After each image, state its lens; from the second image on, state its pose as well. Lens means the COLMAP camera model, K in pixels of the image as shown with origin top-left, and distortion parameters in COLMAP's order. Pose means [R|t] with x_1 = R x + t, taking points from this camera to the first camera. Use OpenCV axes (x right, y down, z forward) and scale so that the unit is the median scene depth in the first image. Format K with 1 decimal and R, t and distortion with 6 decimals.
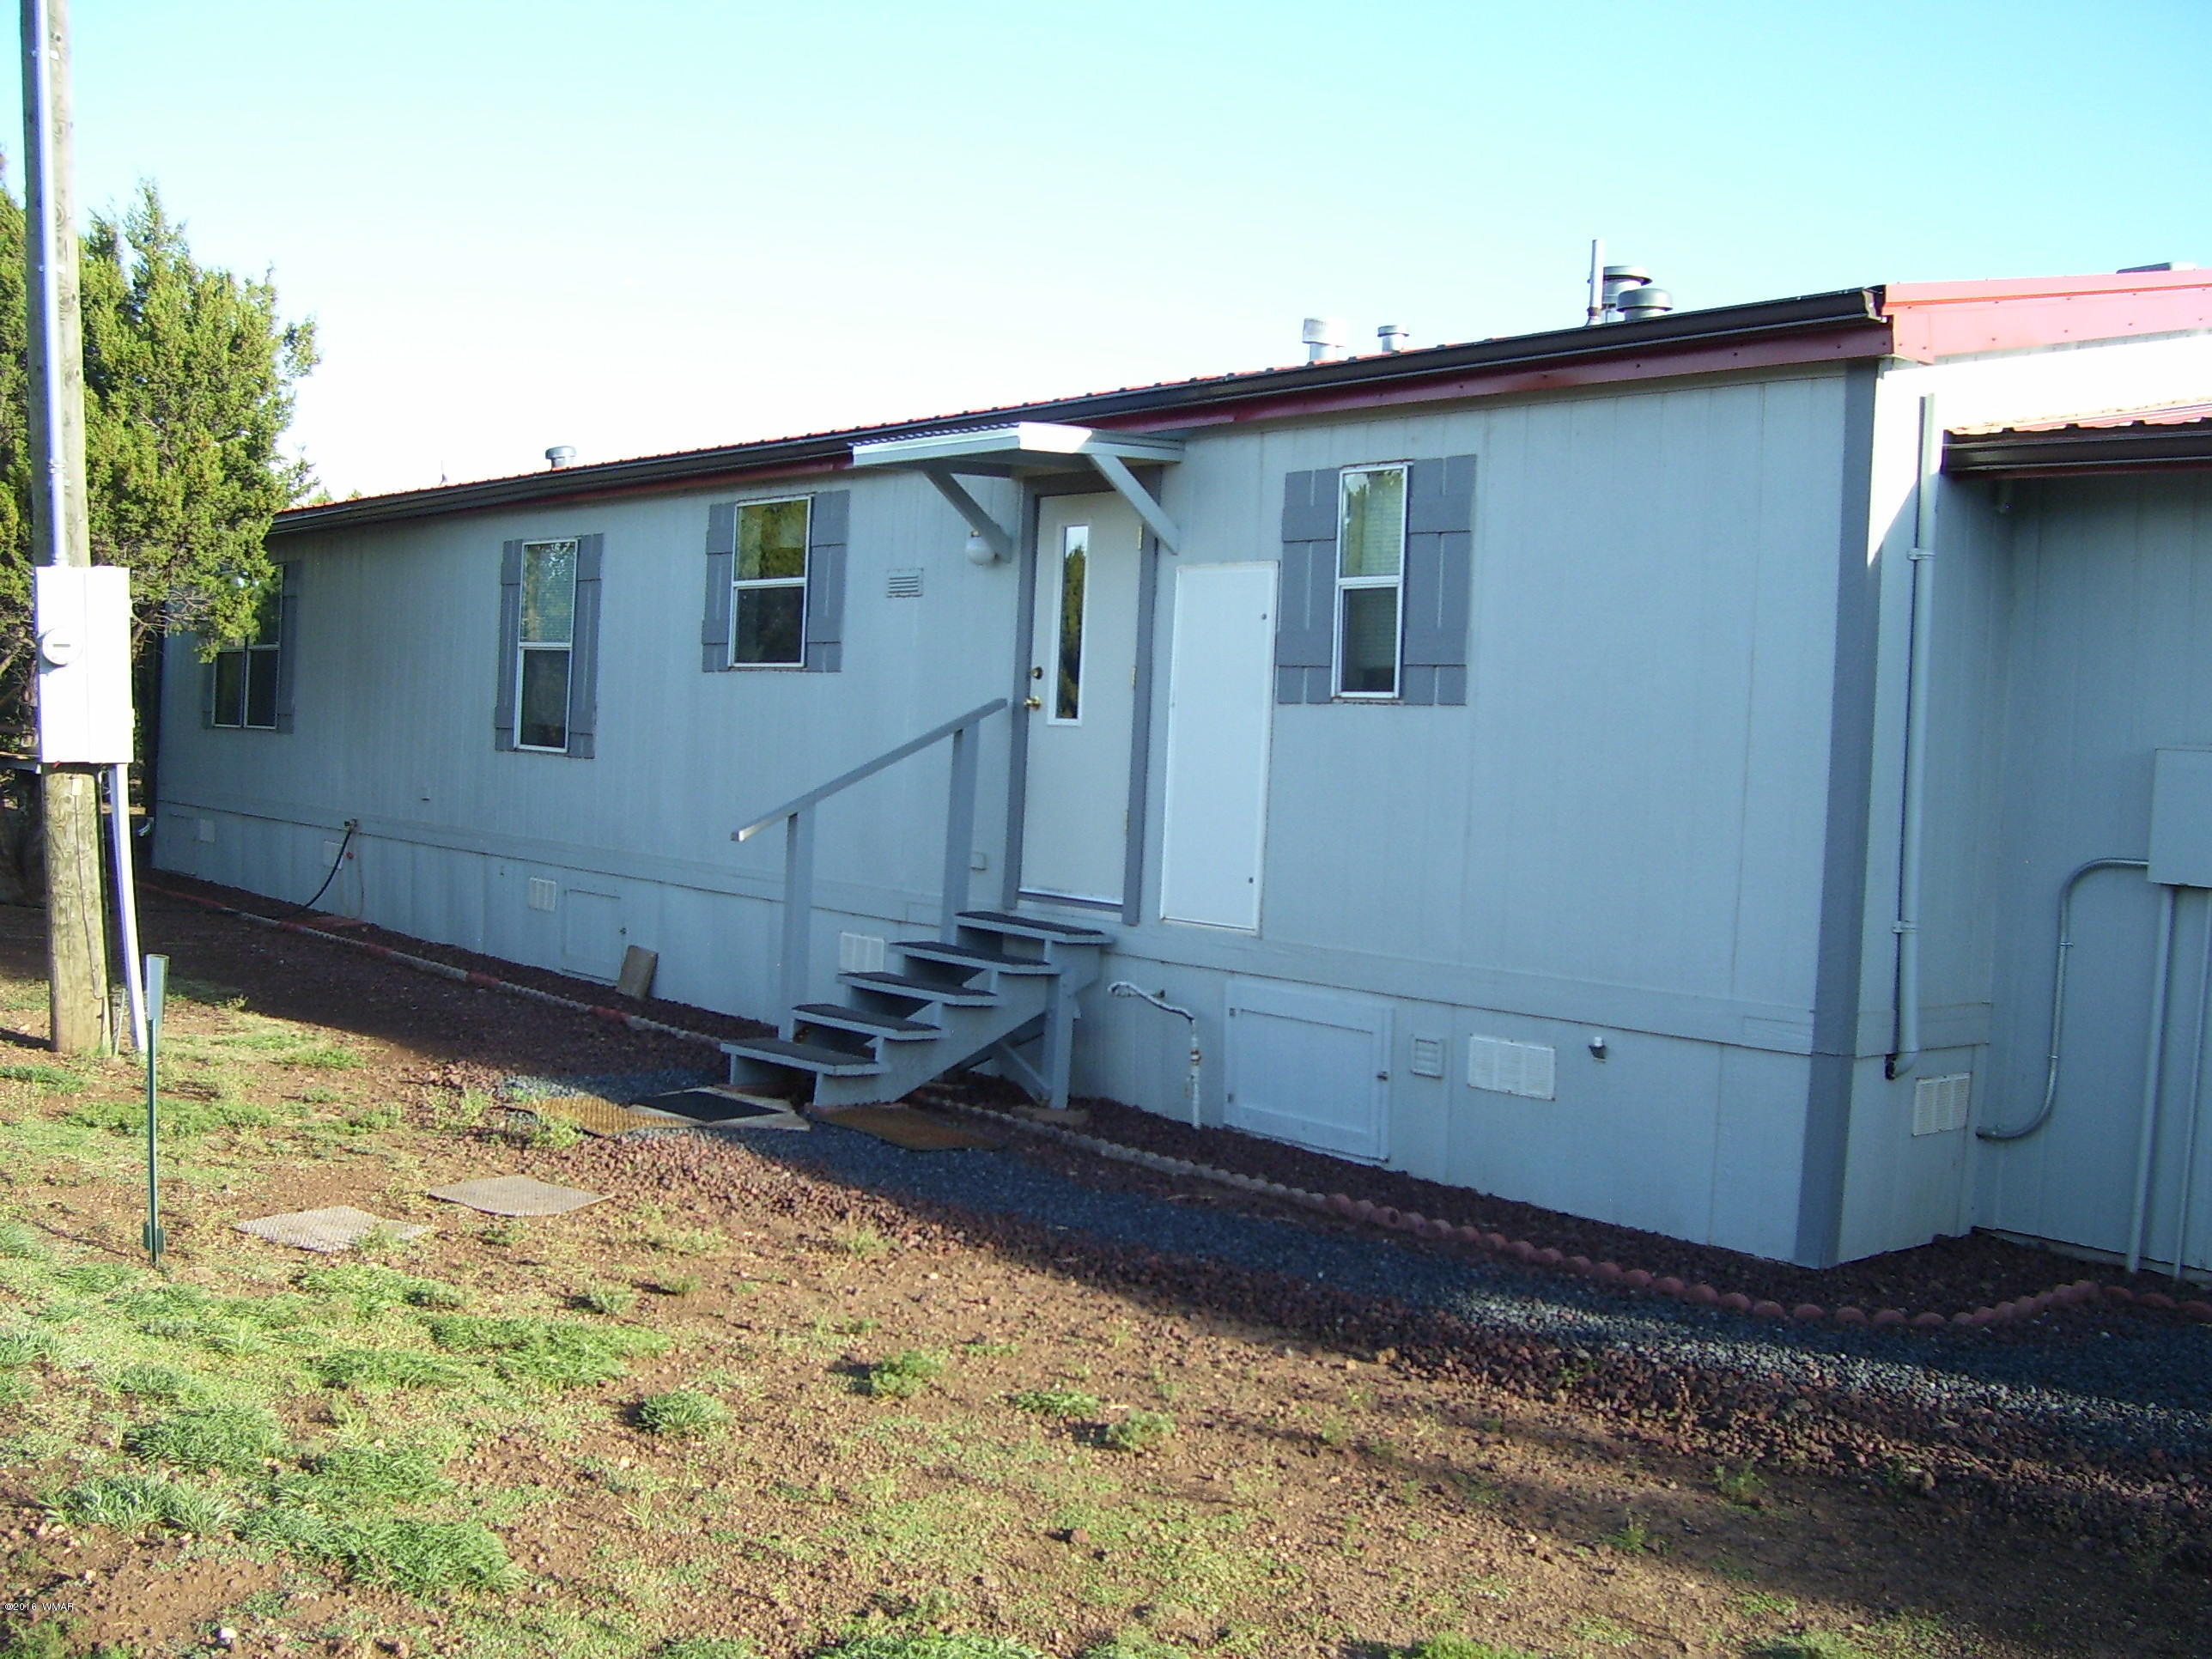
lens RADIAL K [[2212.6, 0, 1144.3], [0, 2212.6, 832.8], [0, 0, 1]] dist [-0.195656, 0.191392]
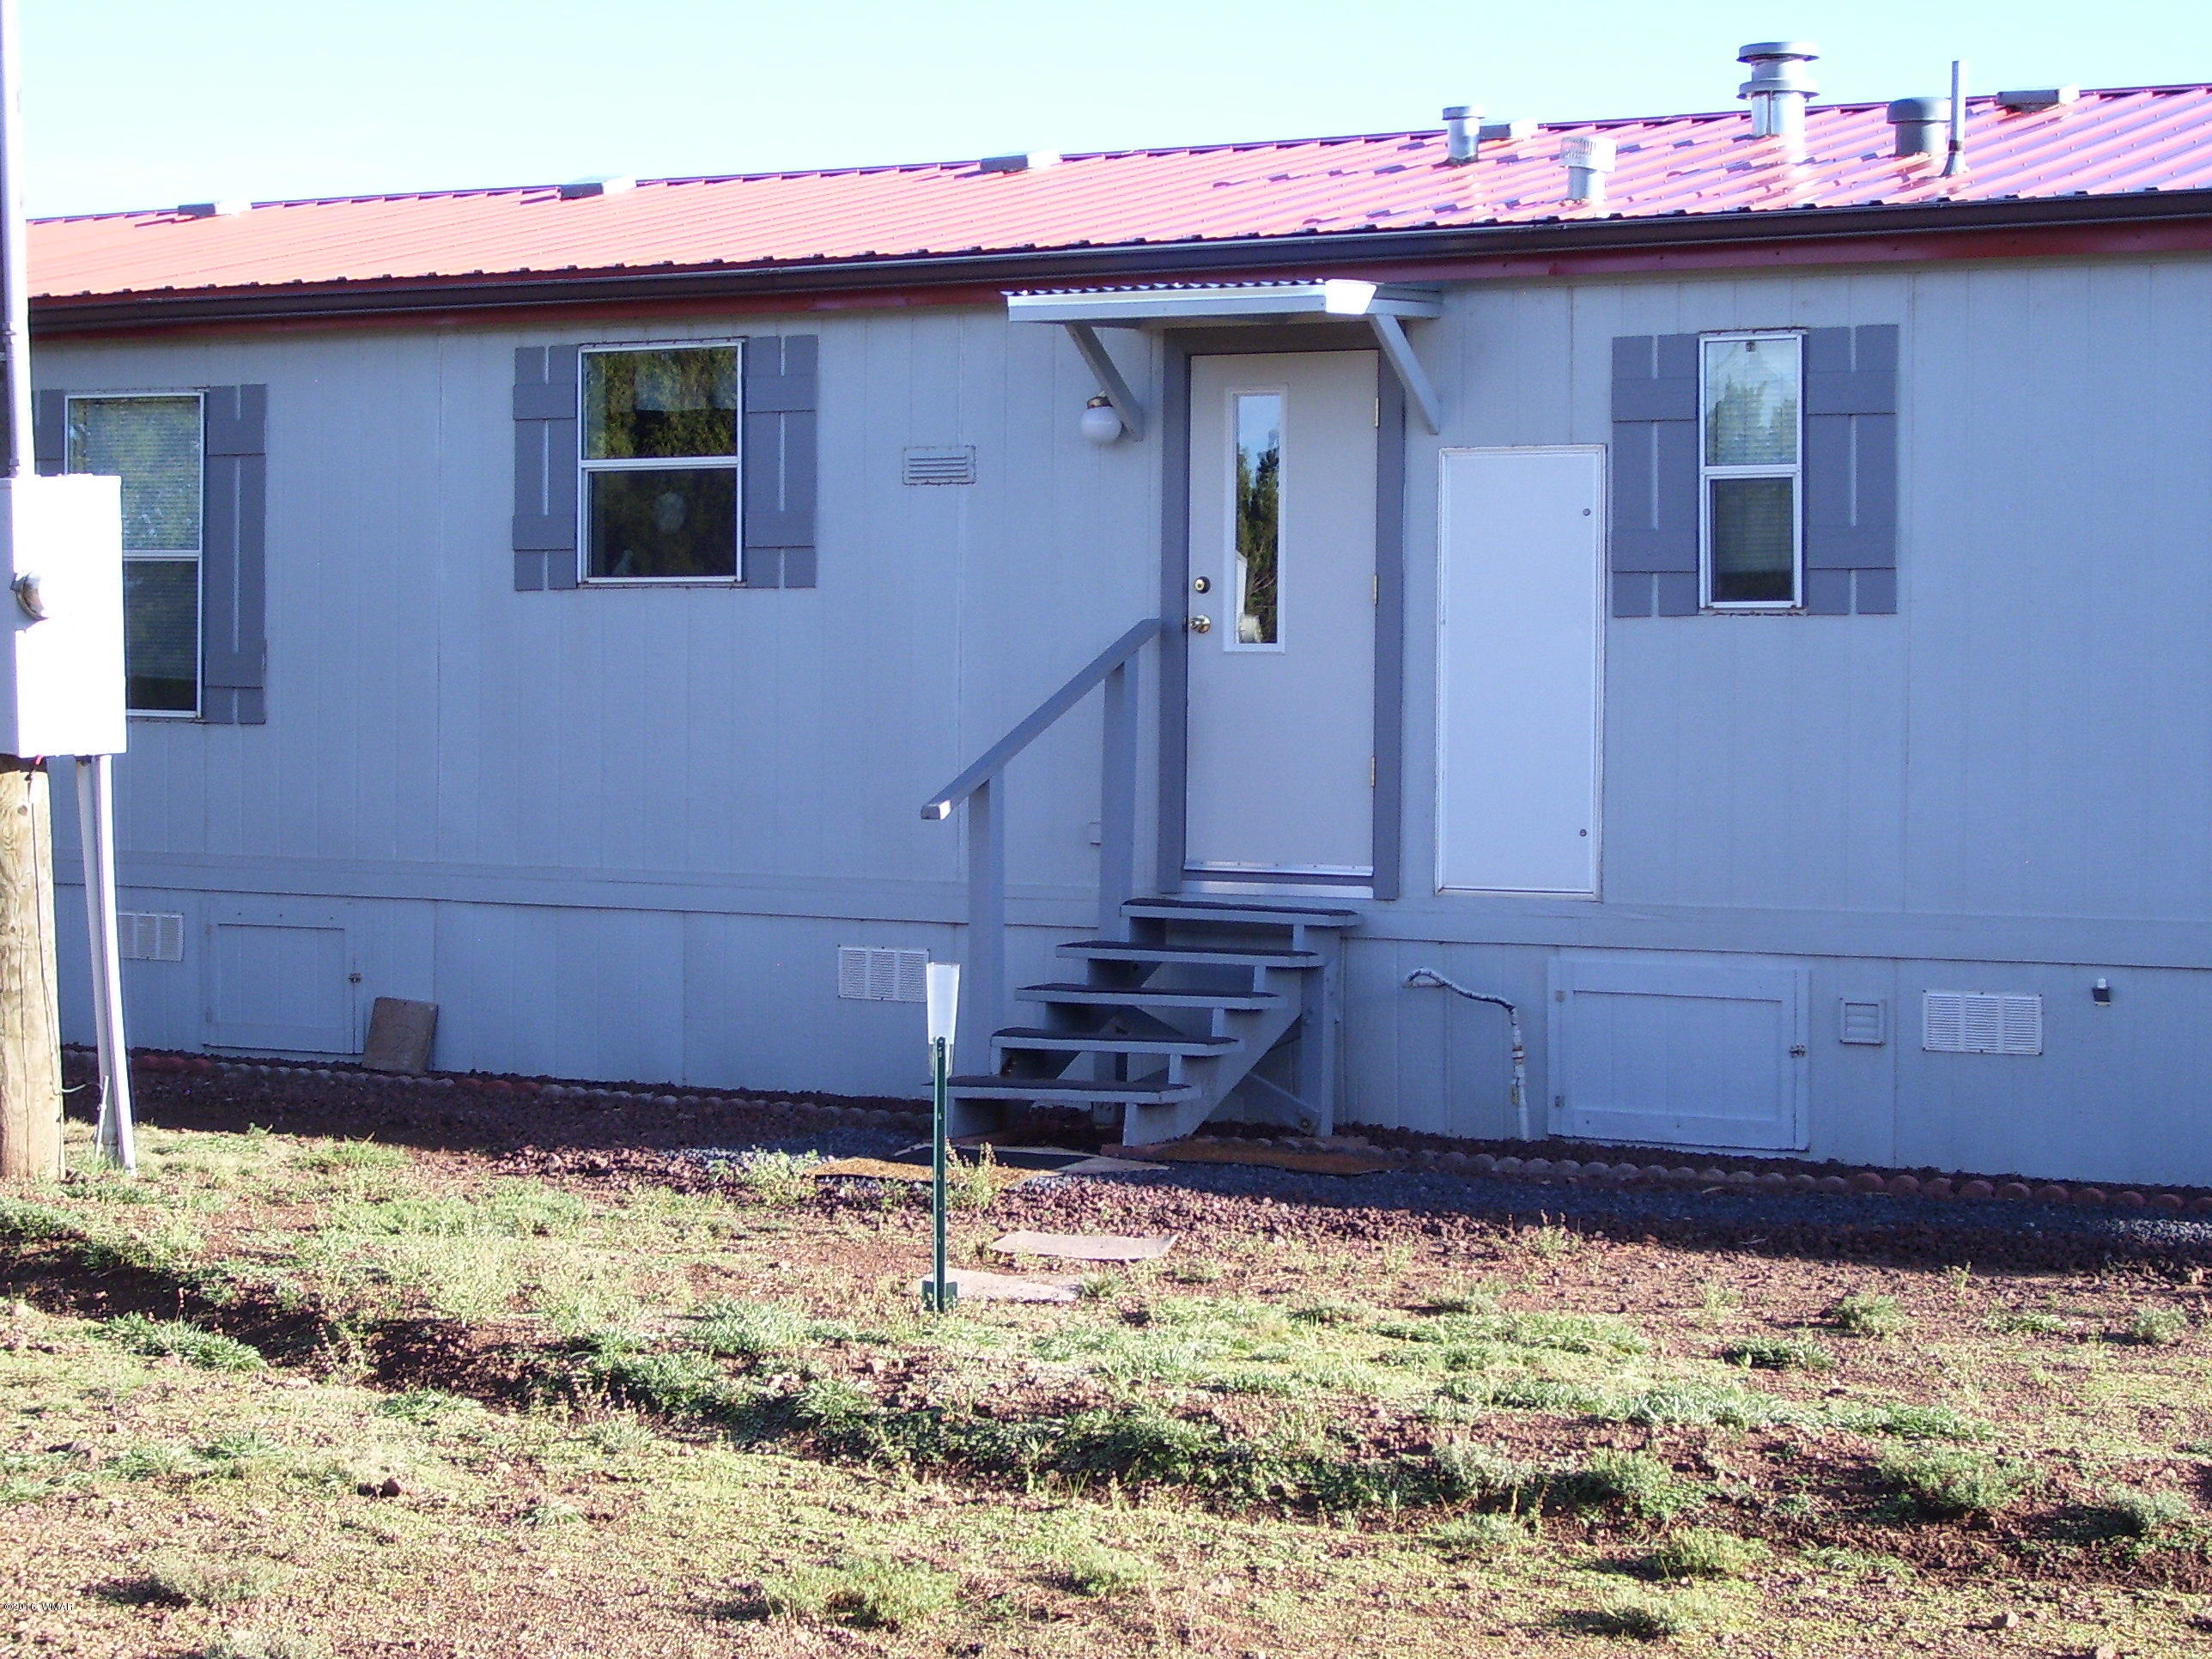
lens RADIAL K [[4149.7, 0, 1106.0], [0, 4149.7, 829.5], [0, 0, 1]] dist [-0.125545, 0.240693]
pose [[0.937356, -0.051849, 0.344492, -0.636703], [0.049880, 0.998649, 0.014581, -0.010946], [-0.344782, 0.003516, 0.938676, -0.379191]]
